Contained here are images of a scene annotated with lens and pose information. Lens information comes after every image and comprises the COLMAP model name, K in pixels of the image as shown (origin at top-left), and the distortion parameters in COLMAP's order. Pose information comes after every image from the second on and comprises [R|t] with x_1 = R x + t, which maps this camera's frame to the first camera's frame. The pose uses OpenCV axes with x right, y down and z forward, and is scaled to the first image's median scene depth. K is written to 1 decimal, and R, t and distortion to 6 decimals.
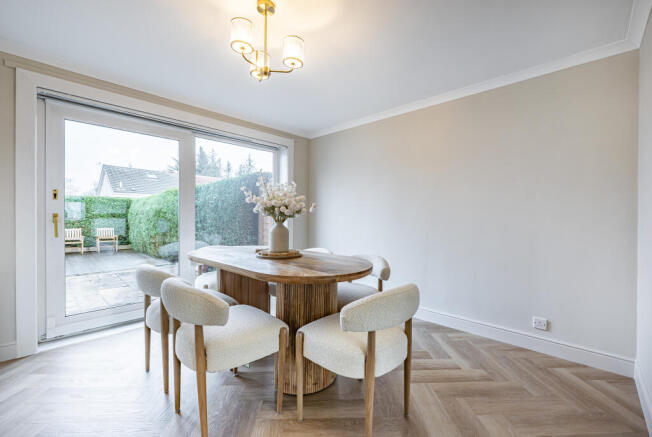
lens RADIAL K [[269.6, 0, 327.1], [0, 269.6, 219.8], [0, 0, 1]] dist [0.002911, -0.000553]
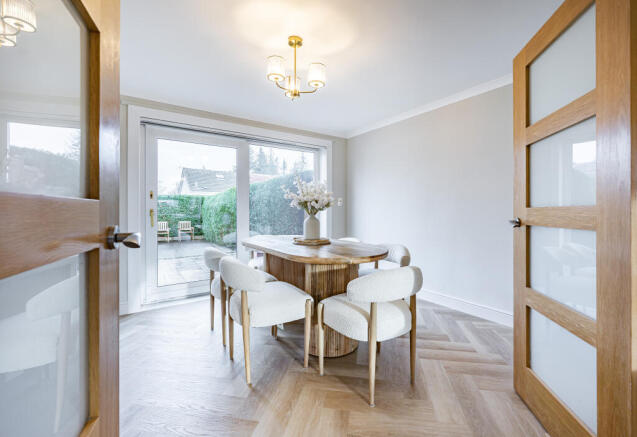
lens RADIAL K [[265.6, 0, 322.6], [0, 265.6, 209.8], [0, 0, 1]] dist [0.004801, -0.000101]
pose [[0.978020, -0.010424, -0.208251, 0.126184], [0.007565, 0.999866, -0.014521, 0.006989], [0.208374, 0.012627, 0.977968, -0.145689]]
